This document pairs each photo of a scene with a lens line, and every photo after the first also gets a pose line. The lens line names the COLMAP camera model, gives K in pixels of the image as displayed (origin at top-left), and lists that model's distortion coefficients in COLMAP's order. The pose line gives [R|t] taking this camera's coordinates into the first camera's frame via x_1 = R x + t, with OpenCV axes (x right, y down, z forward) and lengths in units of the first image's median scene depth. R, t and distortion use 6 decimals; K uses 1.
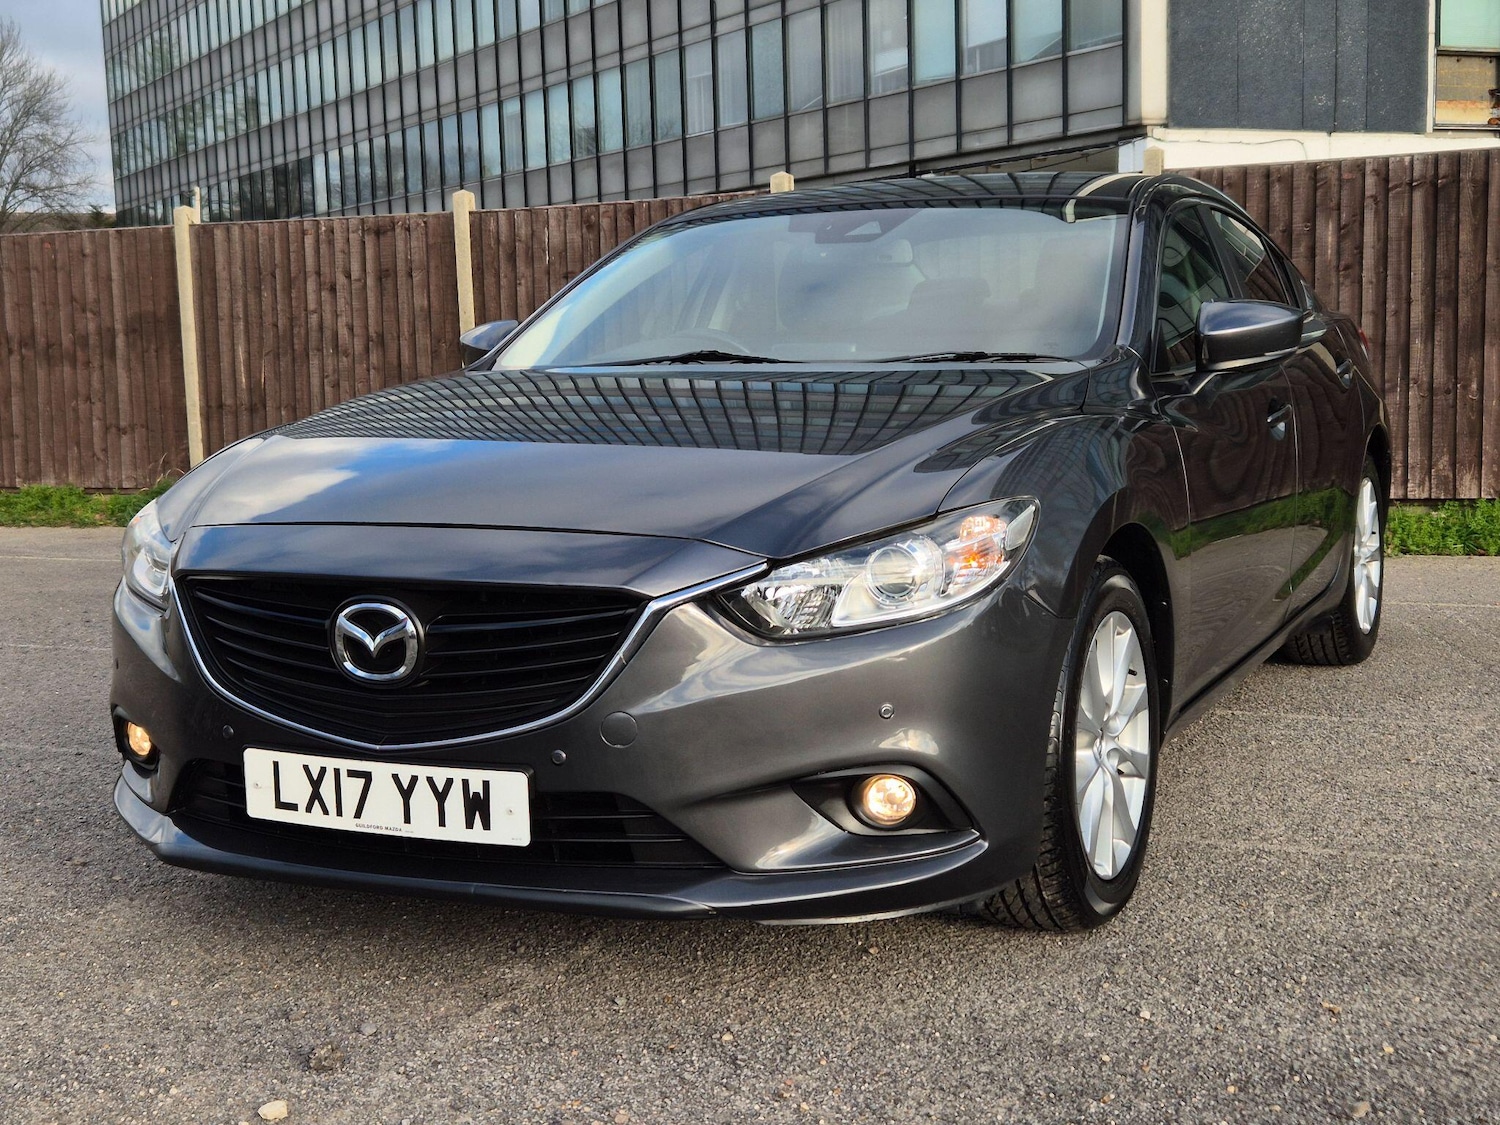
lens RADIAL K [[1975.7, 0, 750.6], [0, 1975.7, 537.5], [0, 0, 1]] dist [0.095030, -0.081539]
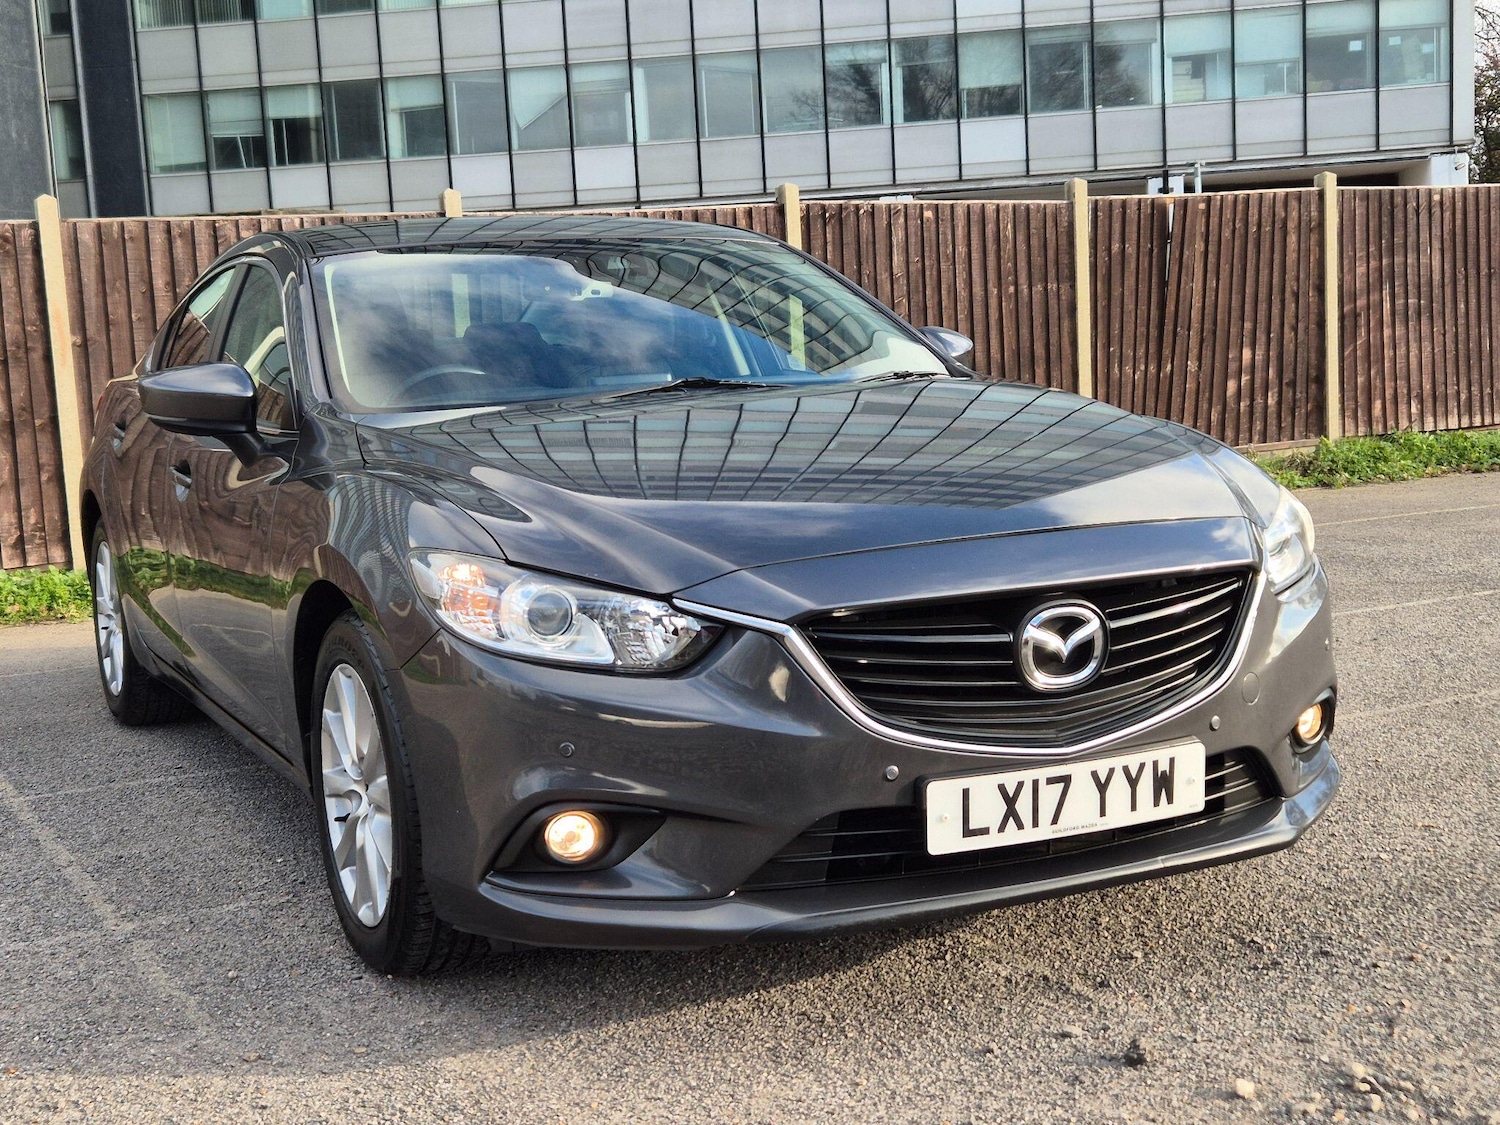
lens RADIAL K [[1986.0, 0, 698.0], [0, 1986.0, 559.6], [0, 0, 1]] dist [0.091086, -0.112470]
pose [[0.644178, -0.093367, 0.759156, -0.365321], [0.113754, 0.993178, 0.025623, -0.013073], [-0.756369, 0.069852, 0.650405, 0.160978]]
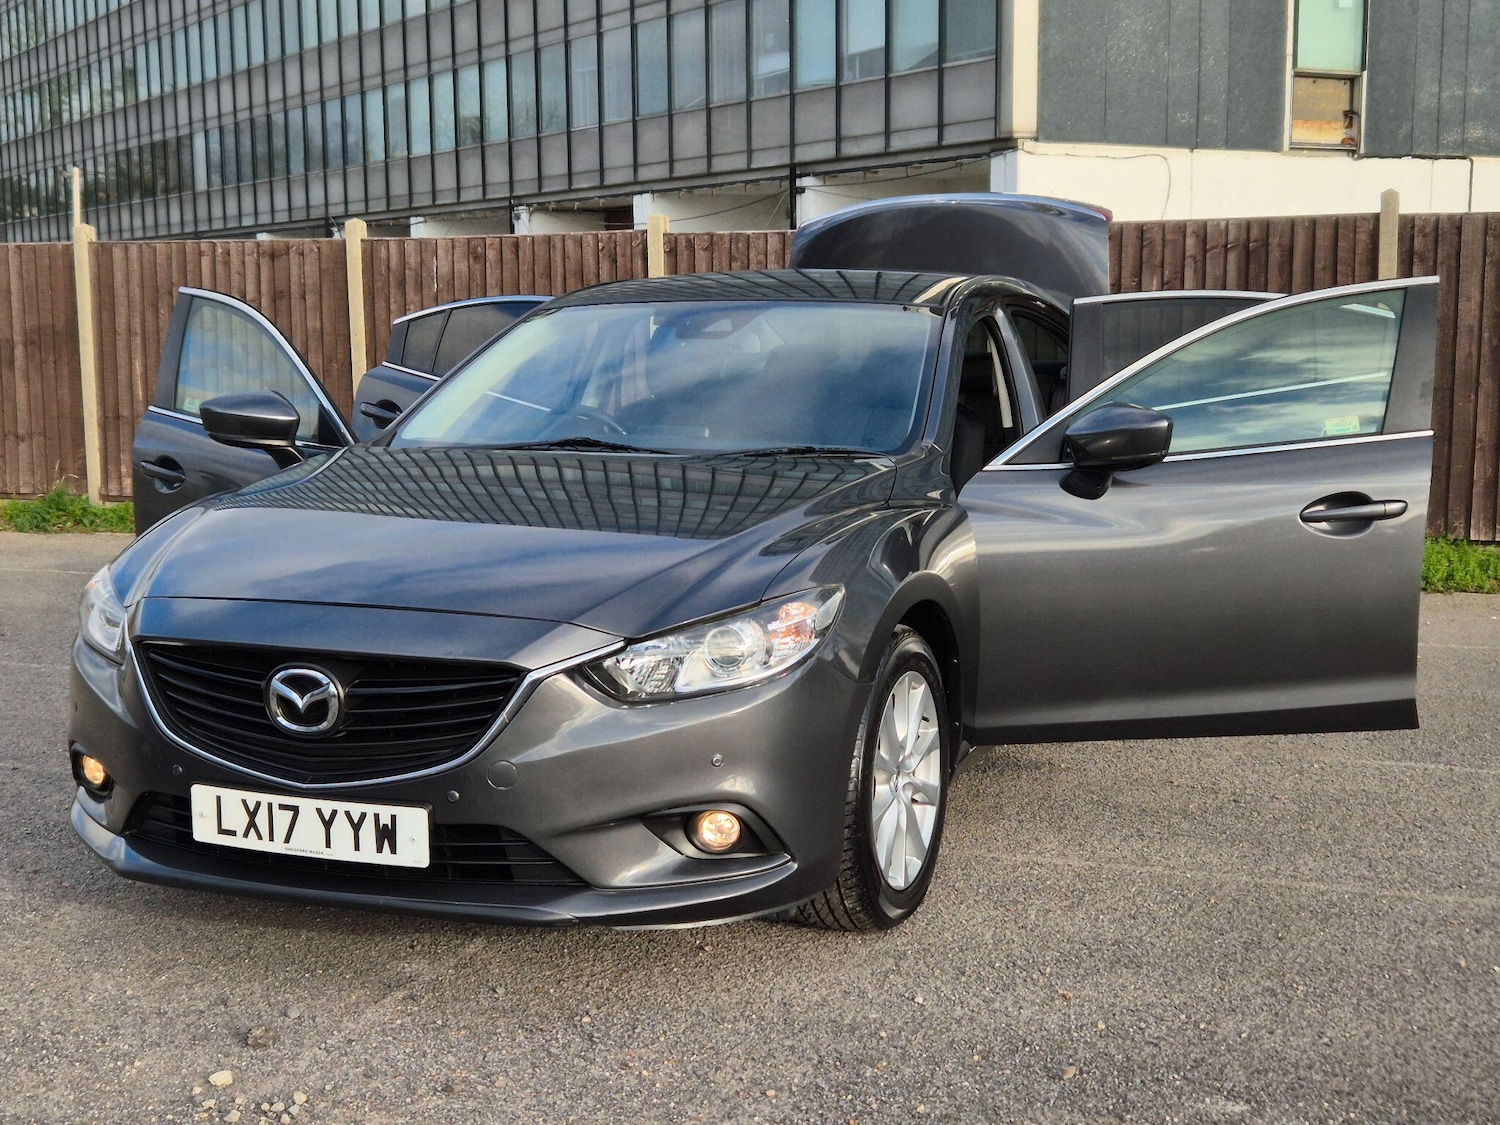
lens RADIAL K [[1963.5, 0, 750.0], [0, 1963.5, 562.5], [0, 0, 1]] dist [0.098584, -0.102083]
pose [[0.998100, 0.012795, 0.060265, 0.004226], [-0.014044, 0.999694, 0.020348, -0.020947], [-0.059986, -0.021156, 0.997975, -0.080301]]
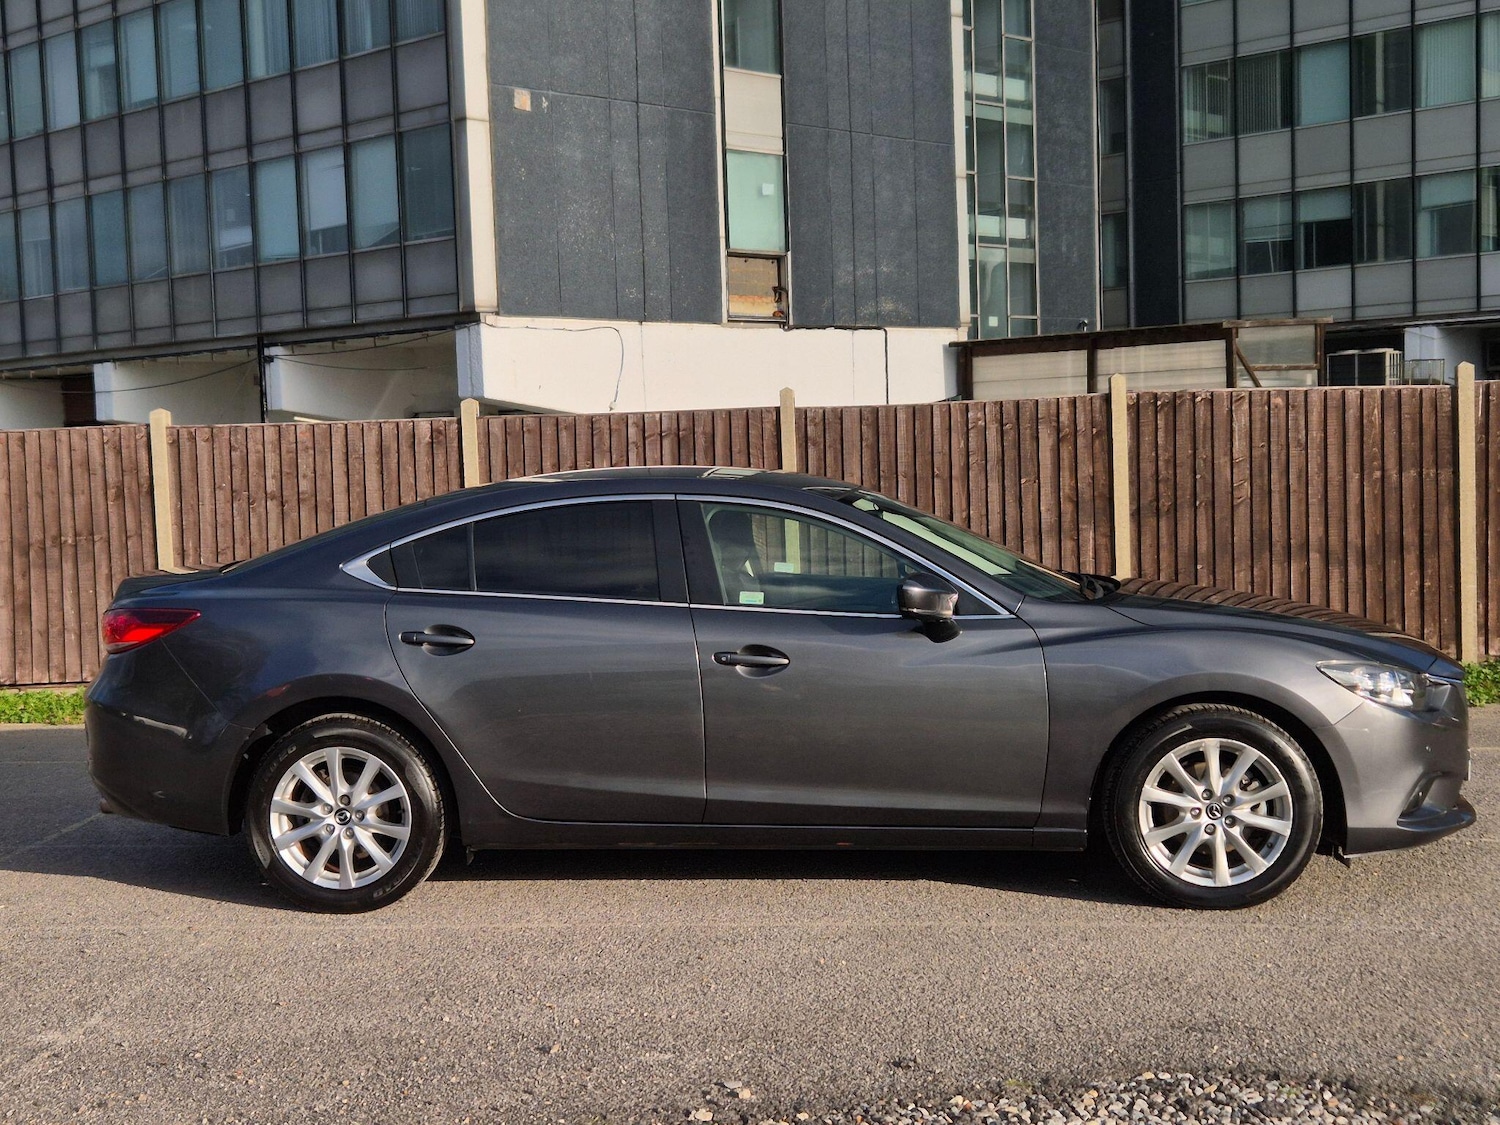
lens RADIAL K [[1973.7, 0, 702.8], [0, 1973.7, 569.0], [0, 0, 1]] dist [0.110011, -0.209876]
pose [[0.955121, -0.018272, 0.295651, -0.031877], [0.035248, 0.998015, -0.052191, -0.018502], [-0.294110, 0.060270, 0.953869, -0.253858]]
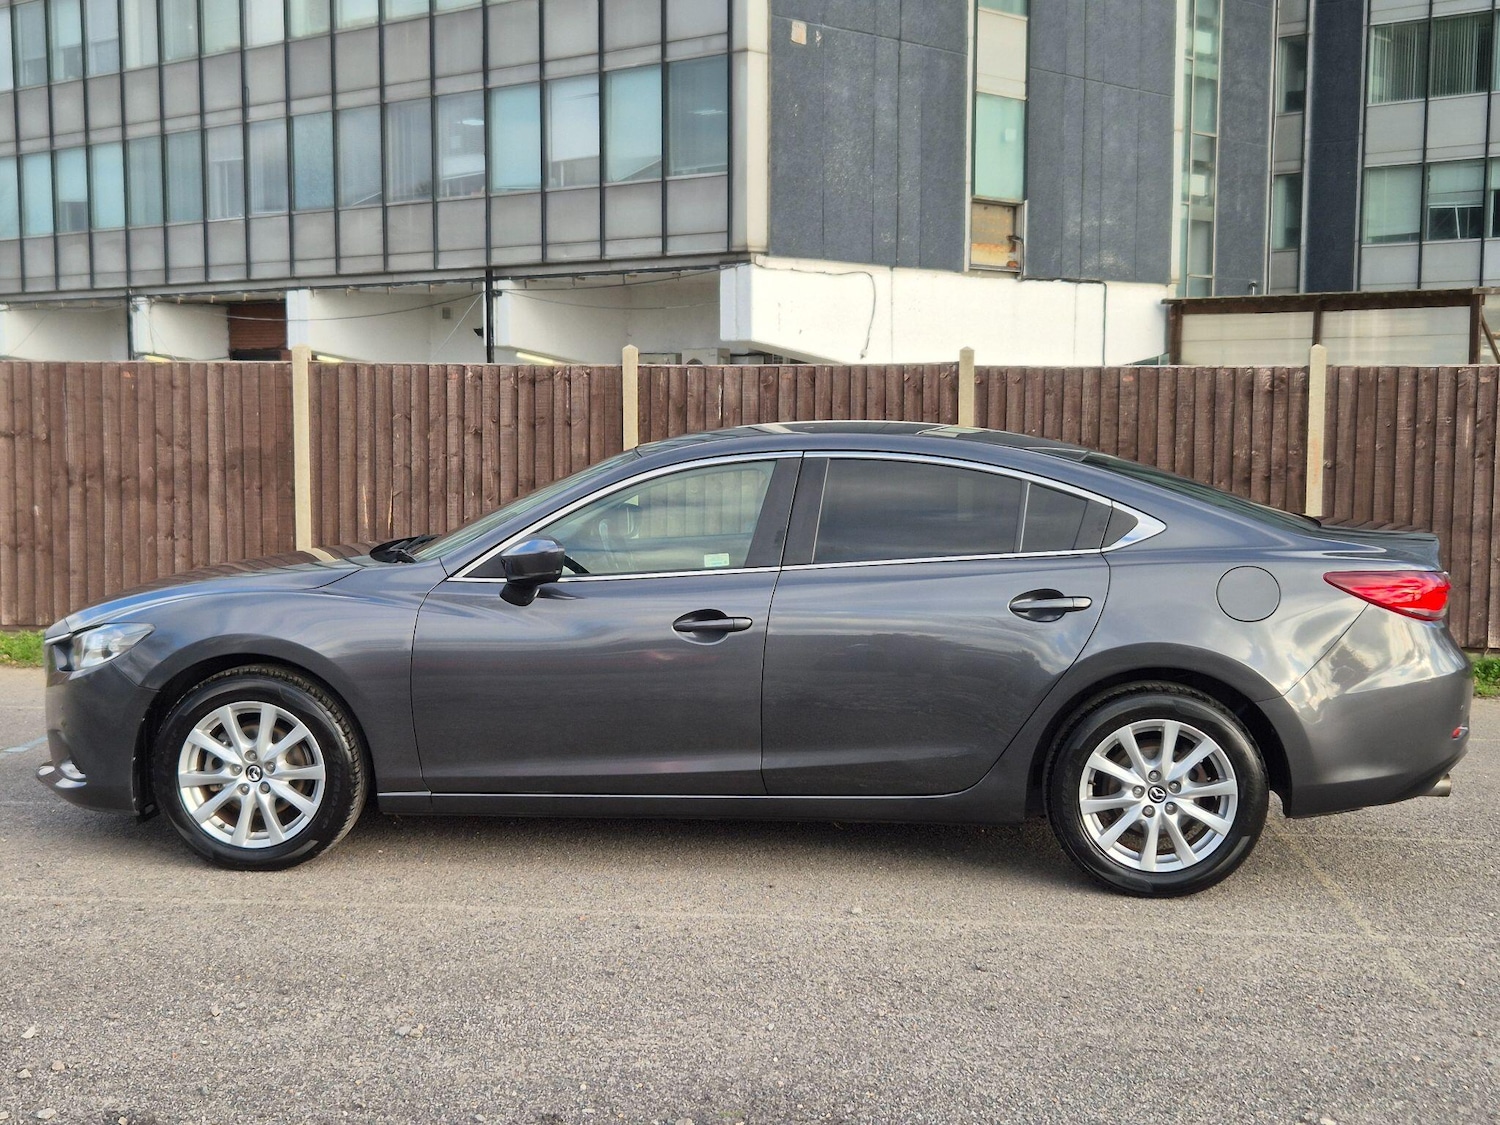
lens RADIAL K [[1963.3, 0, 747.6], [0, 1963.3, 600.9], [0, 0, 1]] dist [0.085389, -0.082948]
pose [[0.948611, 0.000532, 0.316445, -0.515146], [0.002583, 0.999952, -0.009426, -0.038664], [-0.316435, 0.009759, 0.948564, 0.006271]]
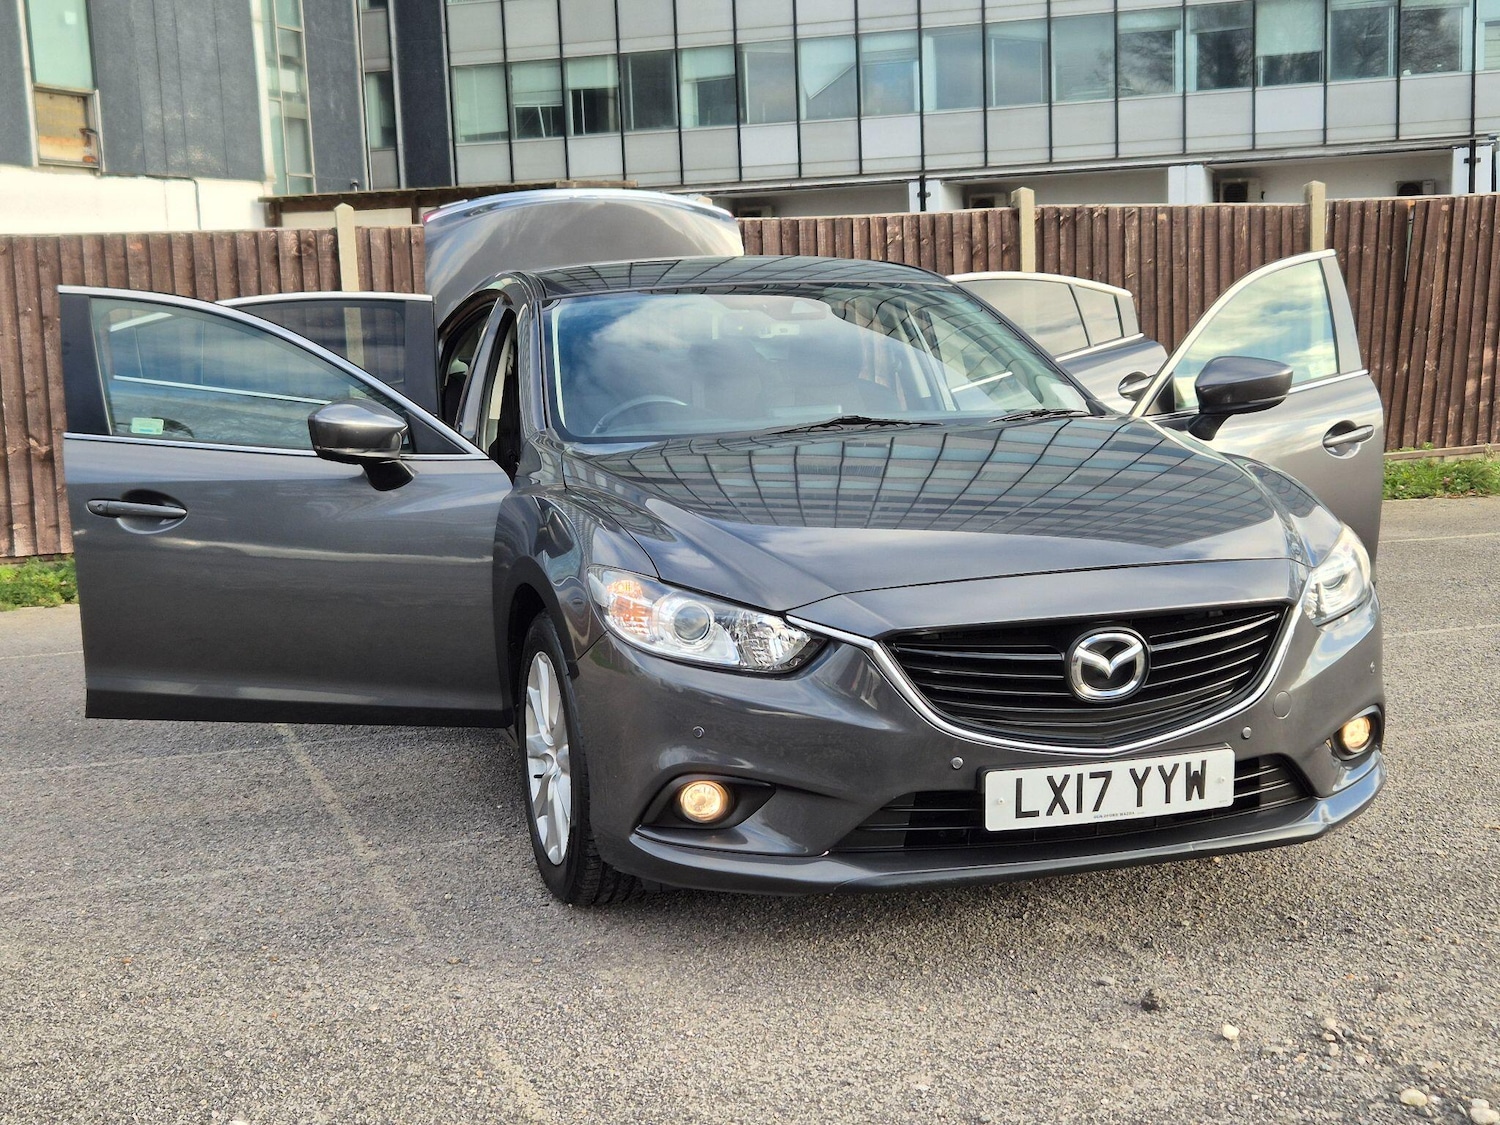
lens RADIAL K [[1973.7, 0, 702.8], [0, 1973.7, 569.0], [0, 0, 1]] dist [0.110011, -0.209876]
pose [[0.746650, -0.089693, 0.659142, -0.400855], [0.087425, 0.995505, 0.036432, -0.024958], [-0.659447, 0.030424, 0.751135, 0.080946]]
